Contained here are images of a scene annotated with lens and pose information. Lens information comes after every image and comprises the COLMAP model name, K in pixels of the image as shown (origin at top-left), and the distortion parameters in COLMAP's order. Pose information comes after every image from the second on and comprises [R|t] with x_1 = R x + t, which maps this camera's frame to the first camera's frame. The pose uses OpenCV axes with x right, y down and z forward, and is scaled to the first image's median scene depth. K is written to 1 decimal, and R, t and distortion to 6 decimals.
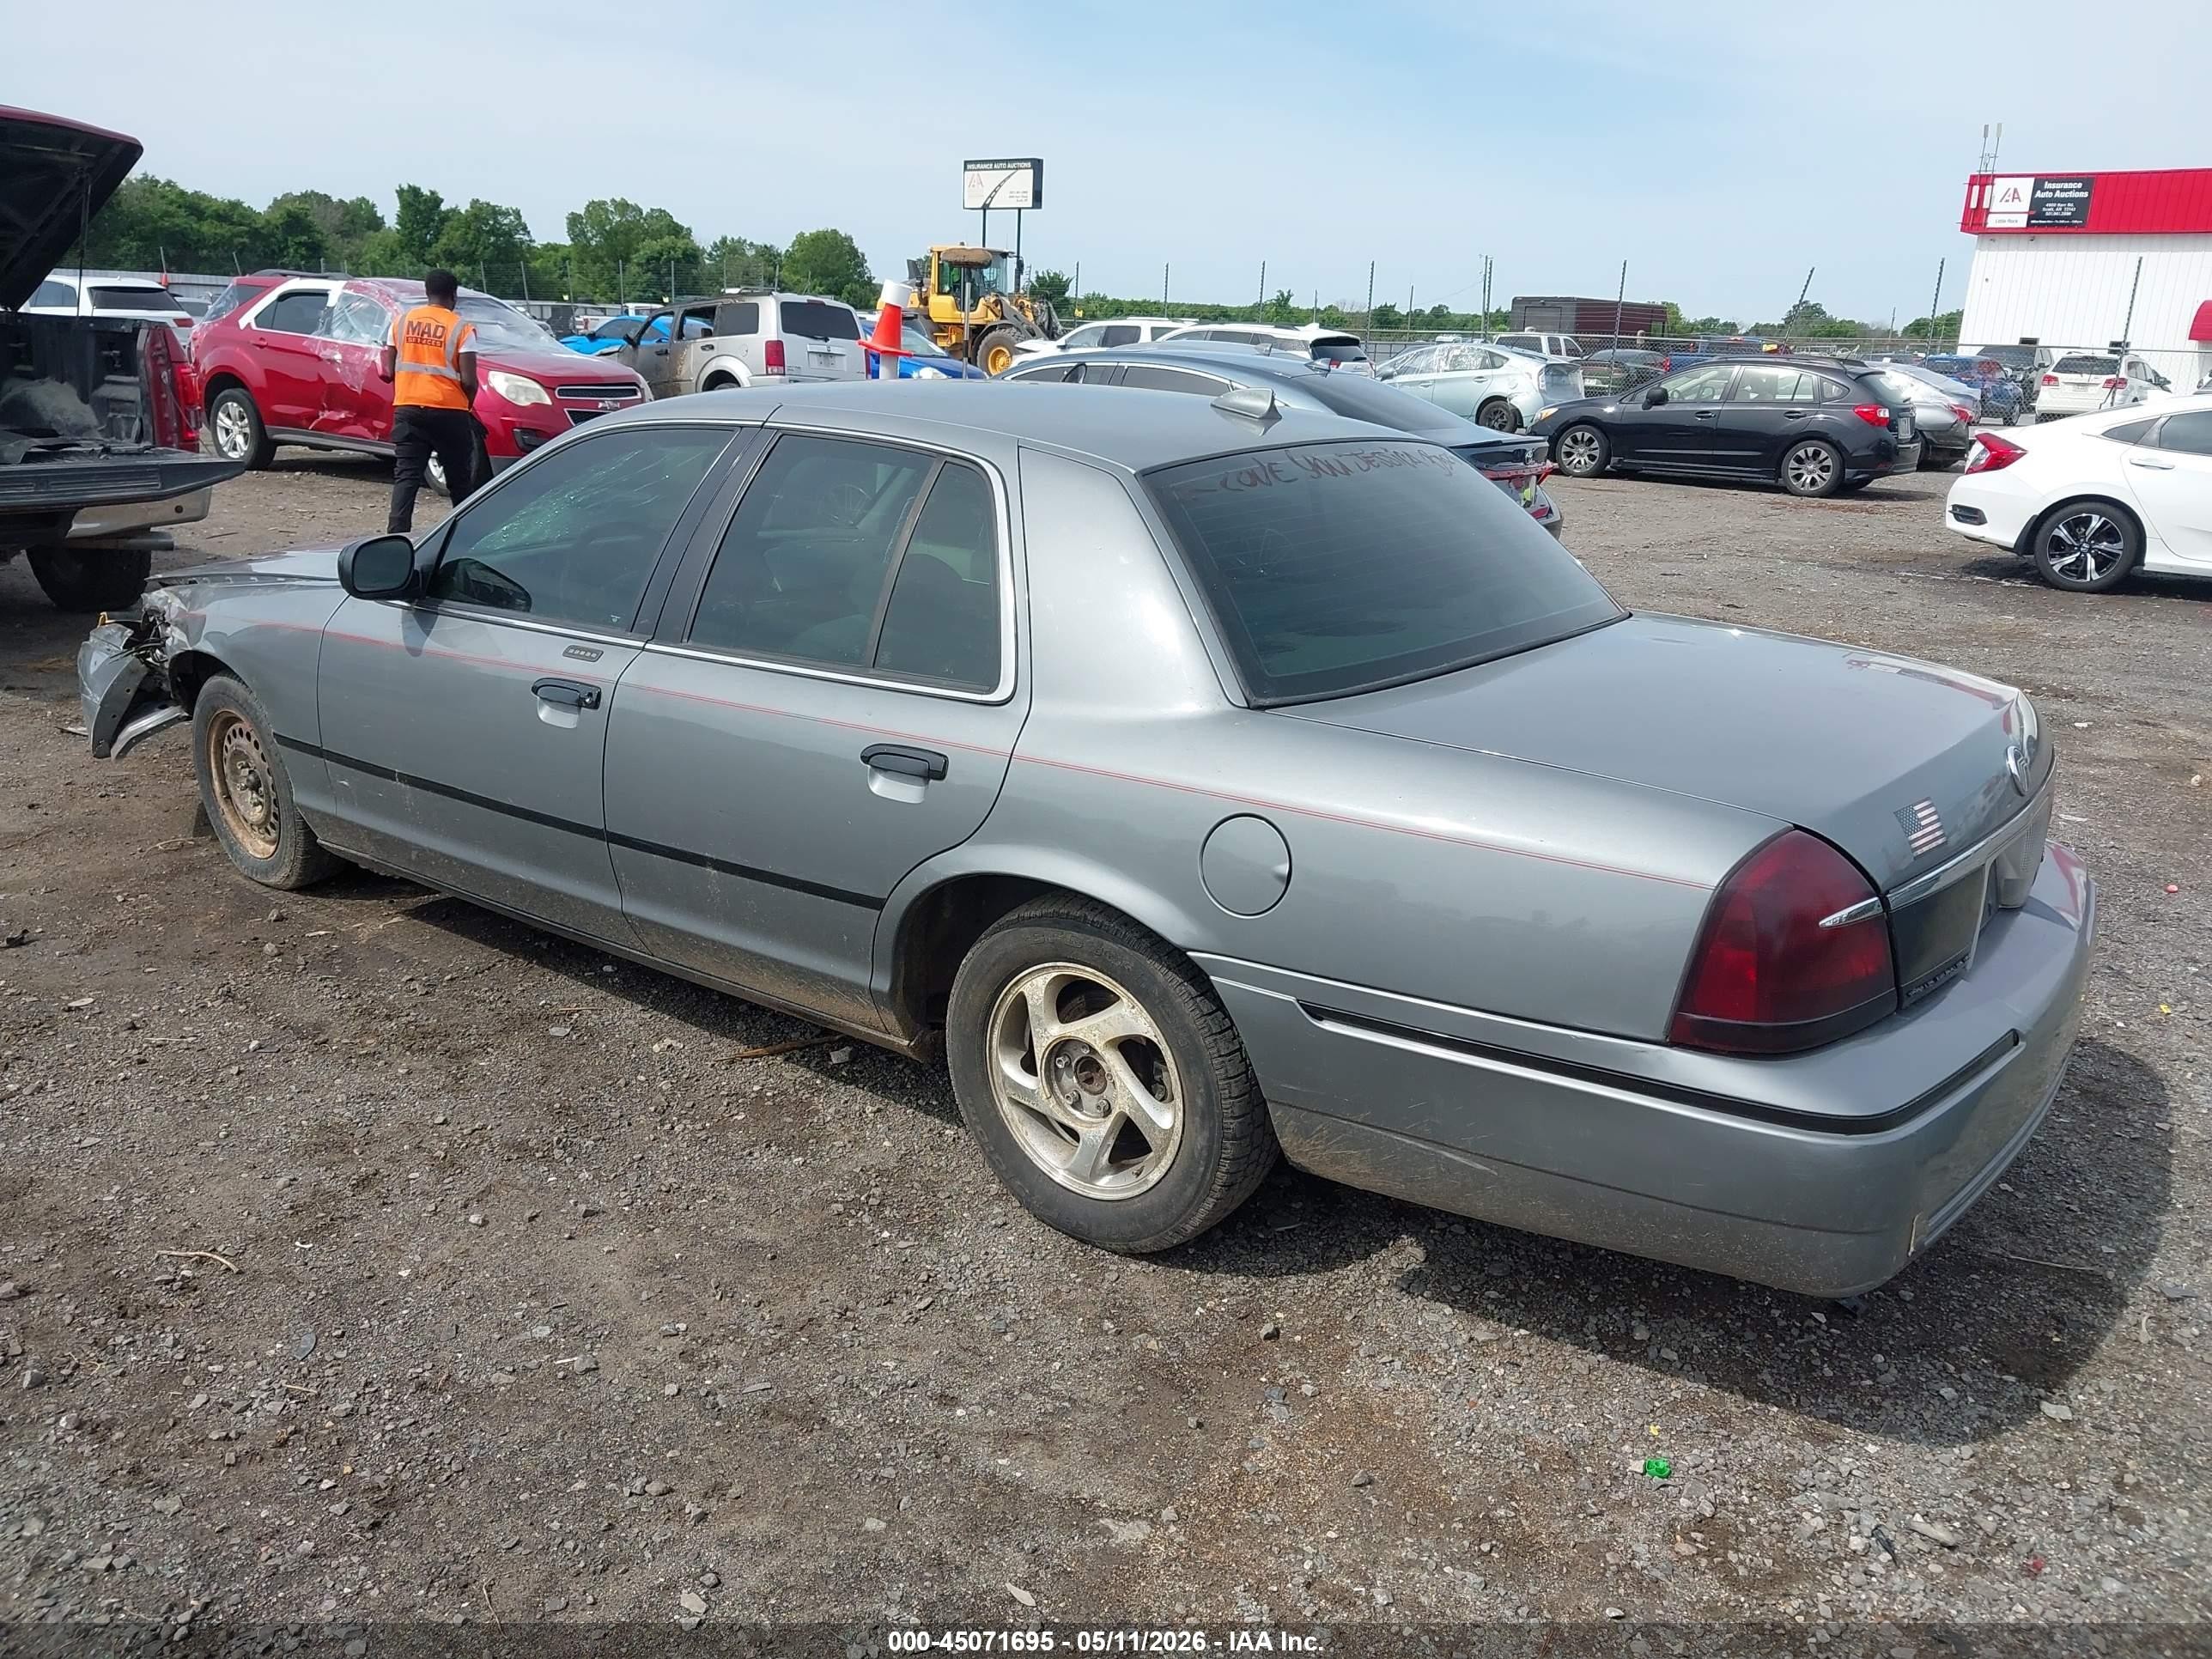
lens RADIAL K [[1746.5, 0, 1106.0], [0, 1746.5, 829.5], [0, 0, 1]] dist [0.009388, -0.060634]
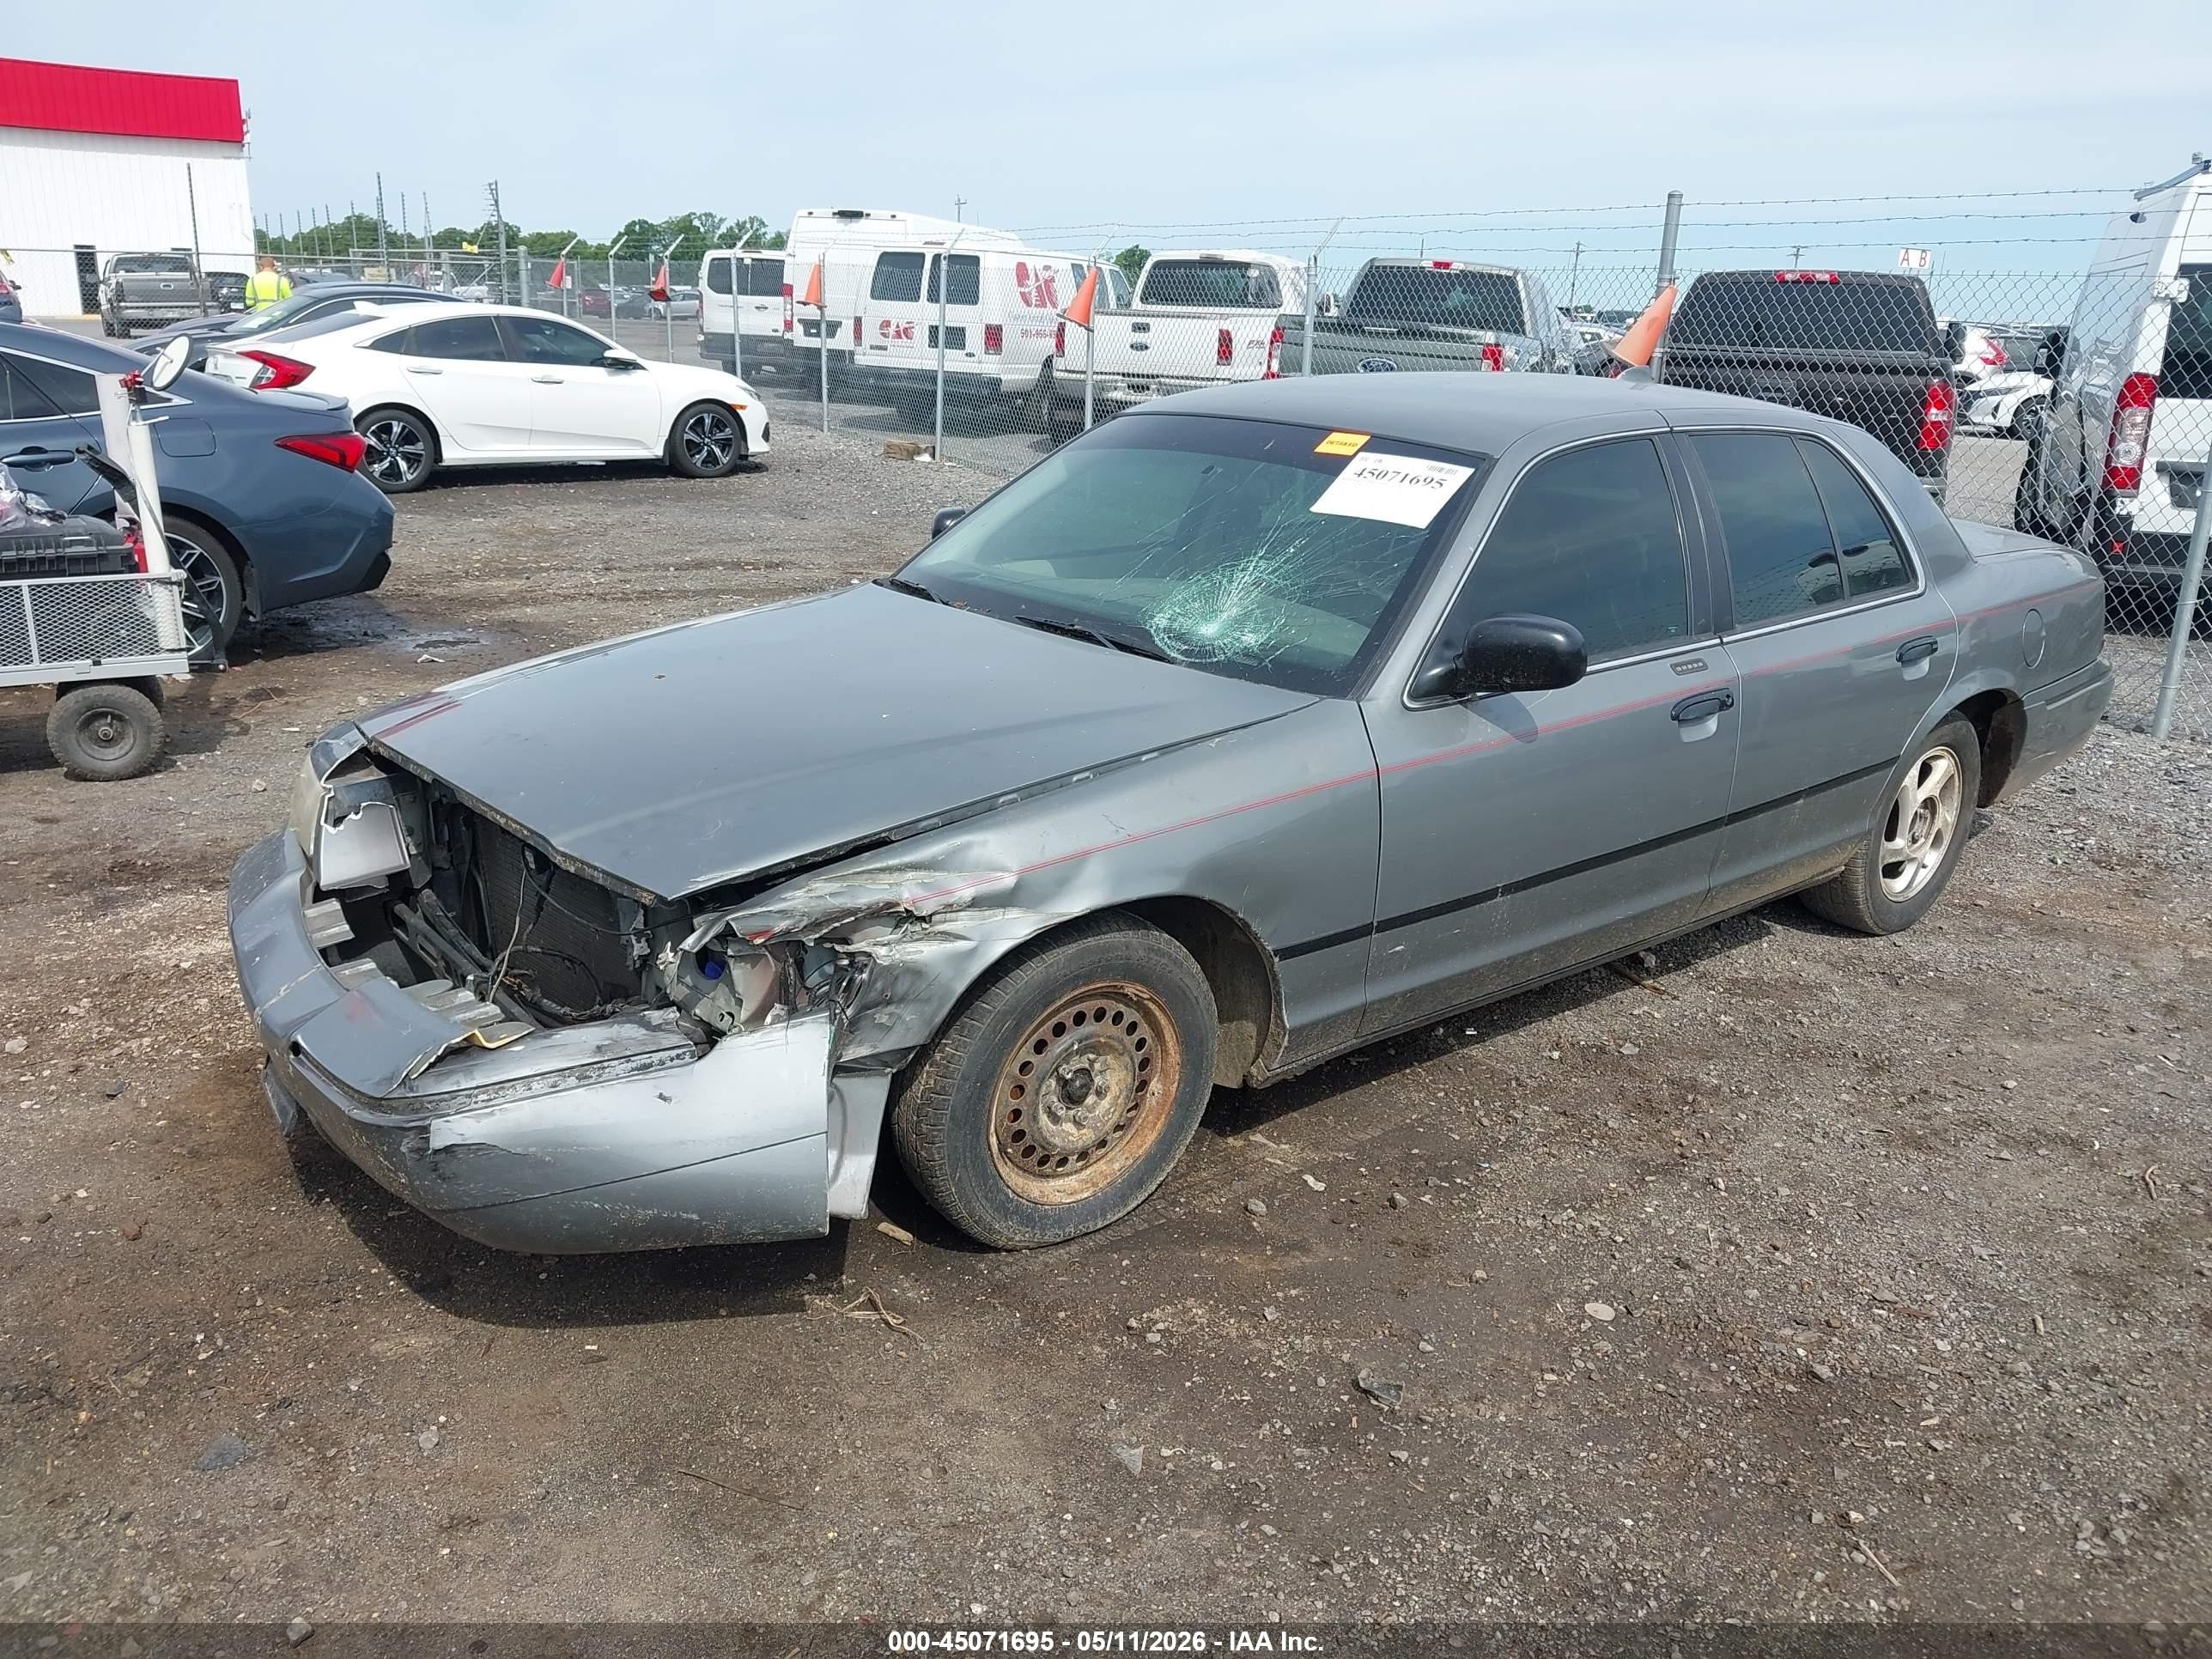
lens RADIAL K [[1746.5, 0, 1106.0], [0, 1746.5, 829.5], [0, 0, 1]] dist [0.009388, -0.060634]
pose [[0.220893, -0.298948, 0.928352, -0.418030], [0.234905, 0.940150, 0.246853, -0.105859], [-0.946586, 0.163547, 0.277897, 0.321357]]
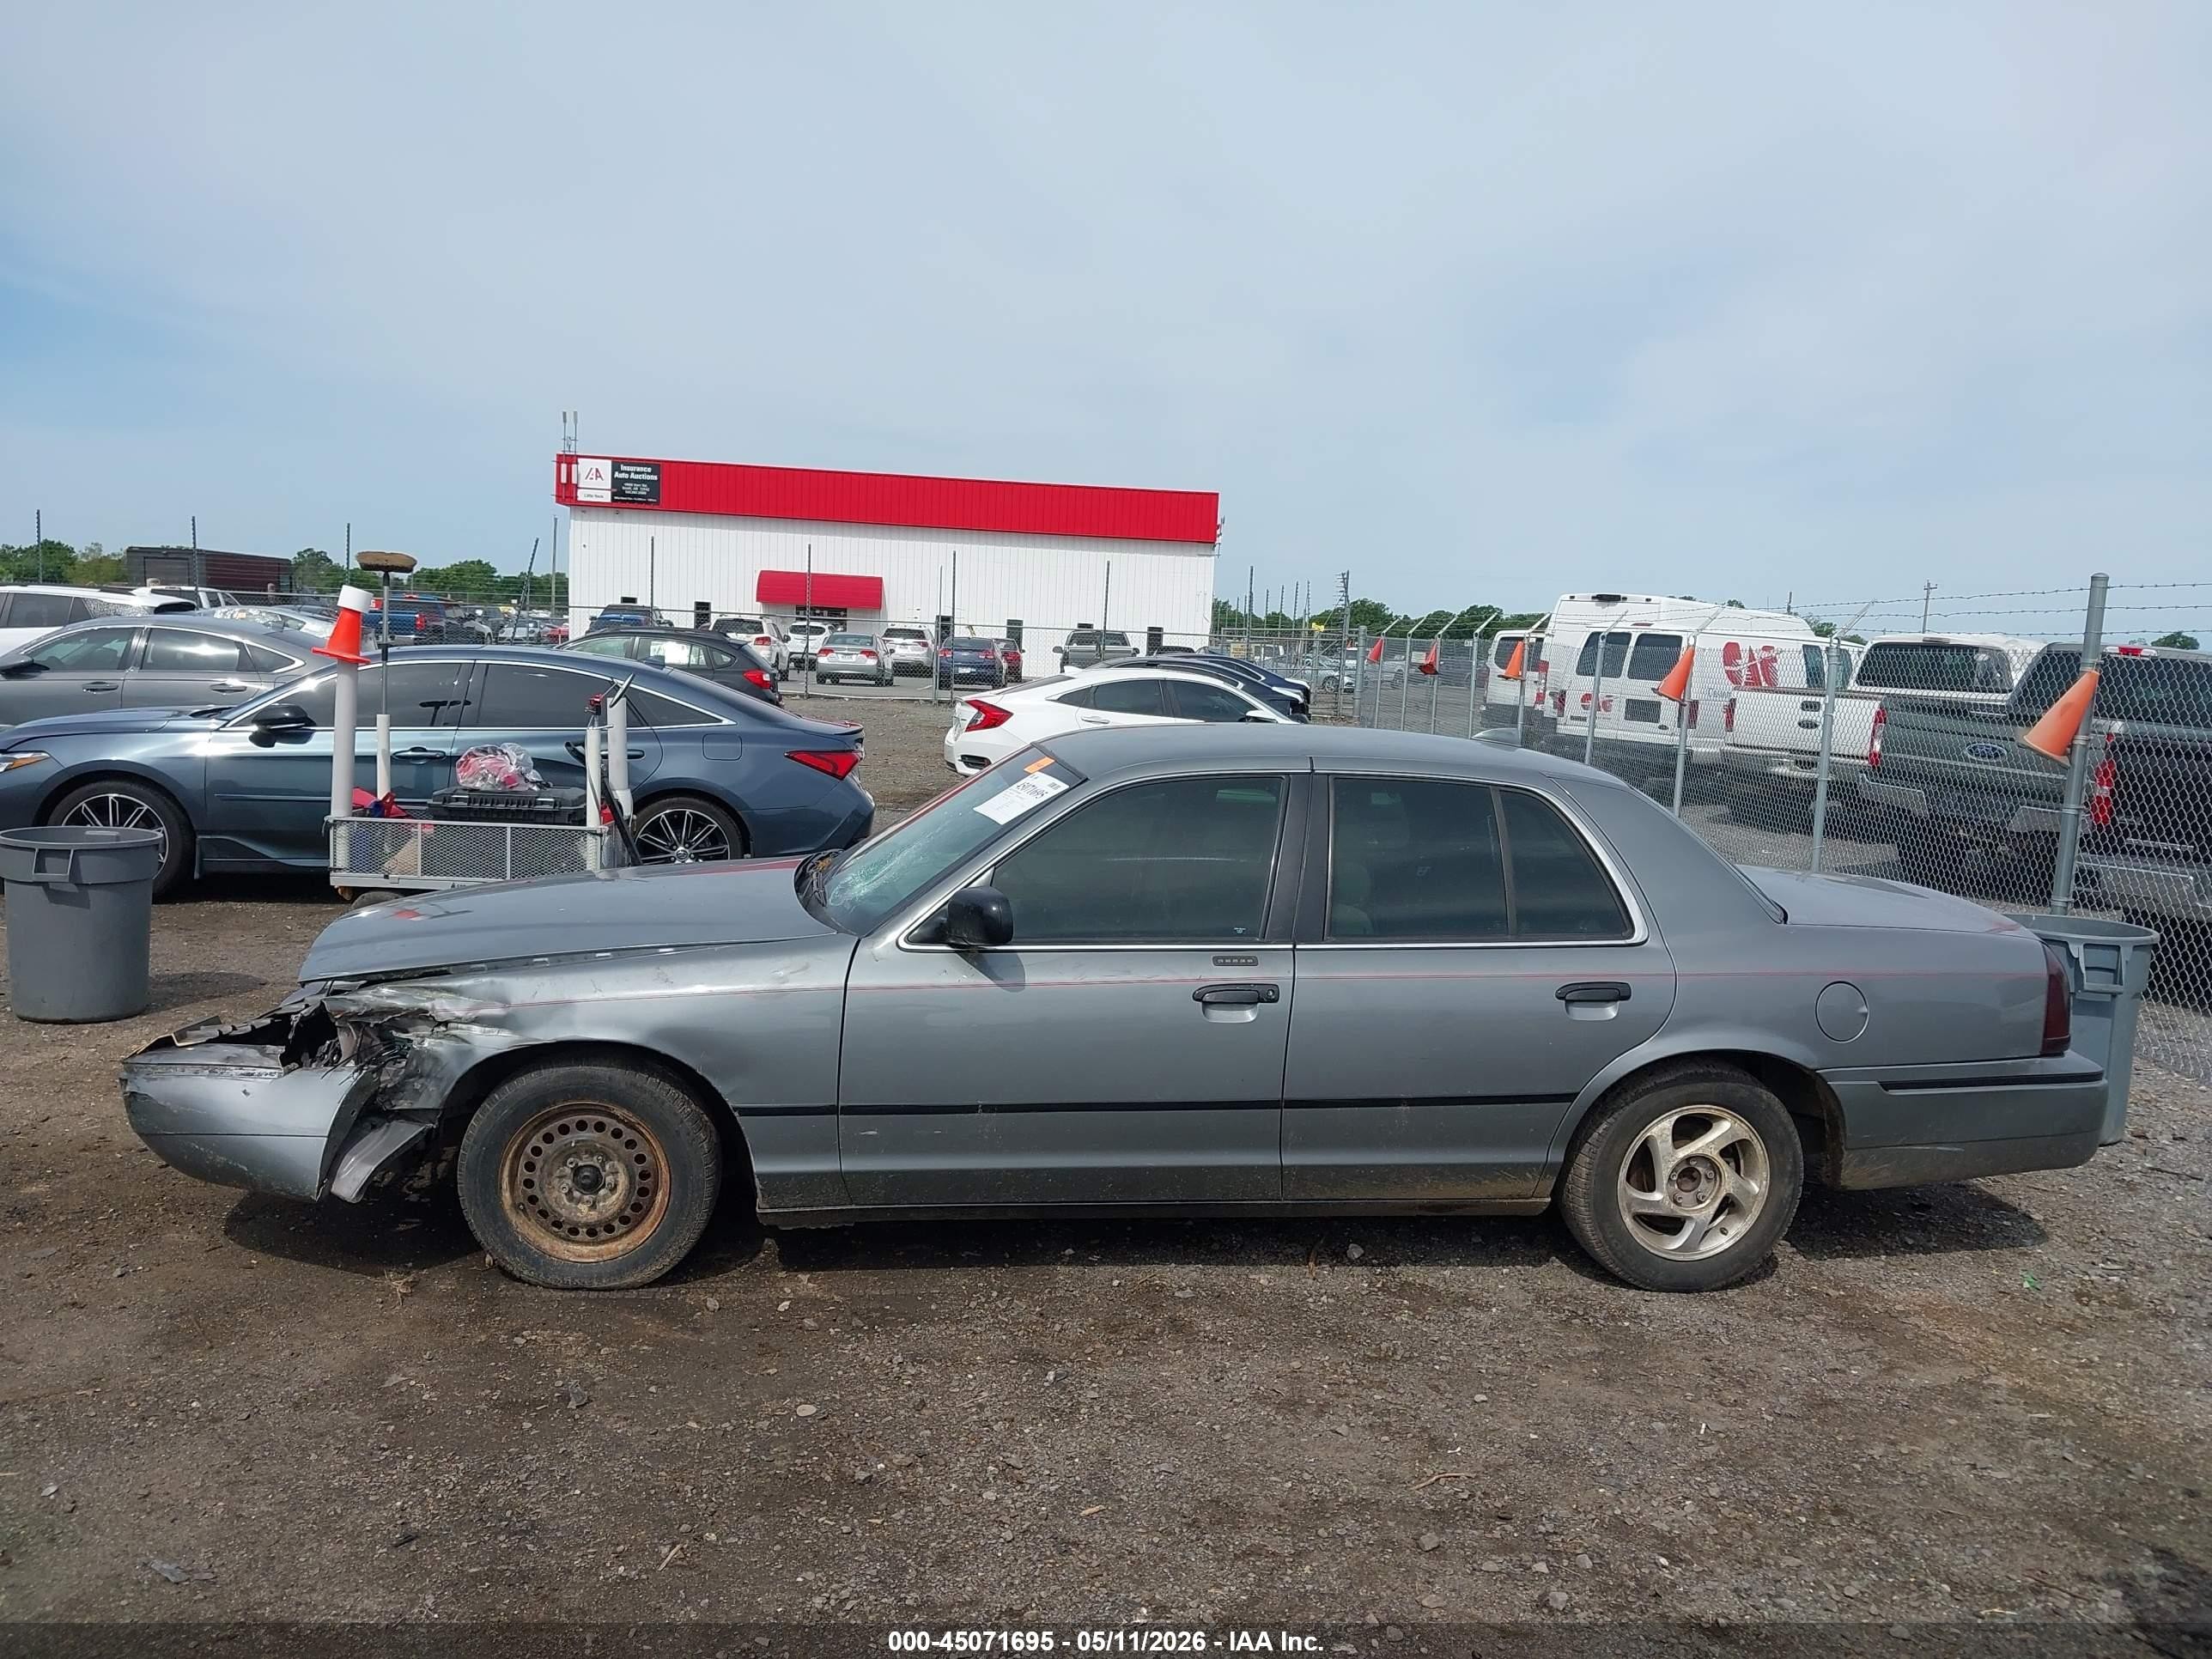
lens RADIAL K [[1723.9, 0, 1107.4], [0, 1723.9, 896.6], [0, 0, 1]] dist [-0.051873, -0.002736]
pose [[0.690594, -0.098061, 0.716564, -0.364352], [0.165259, 0.985950, -0.024344, -0.038535], [-0.704109, 0.135230, 0.697096, 0.074575]]
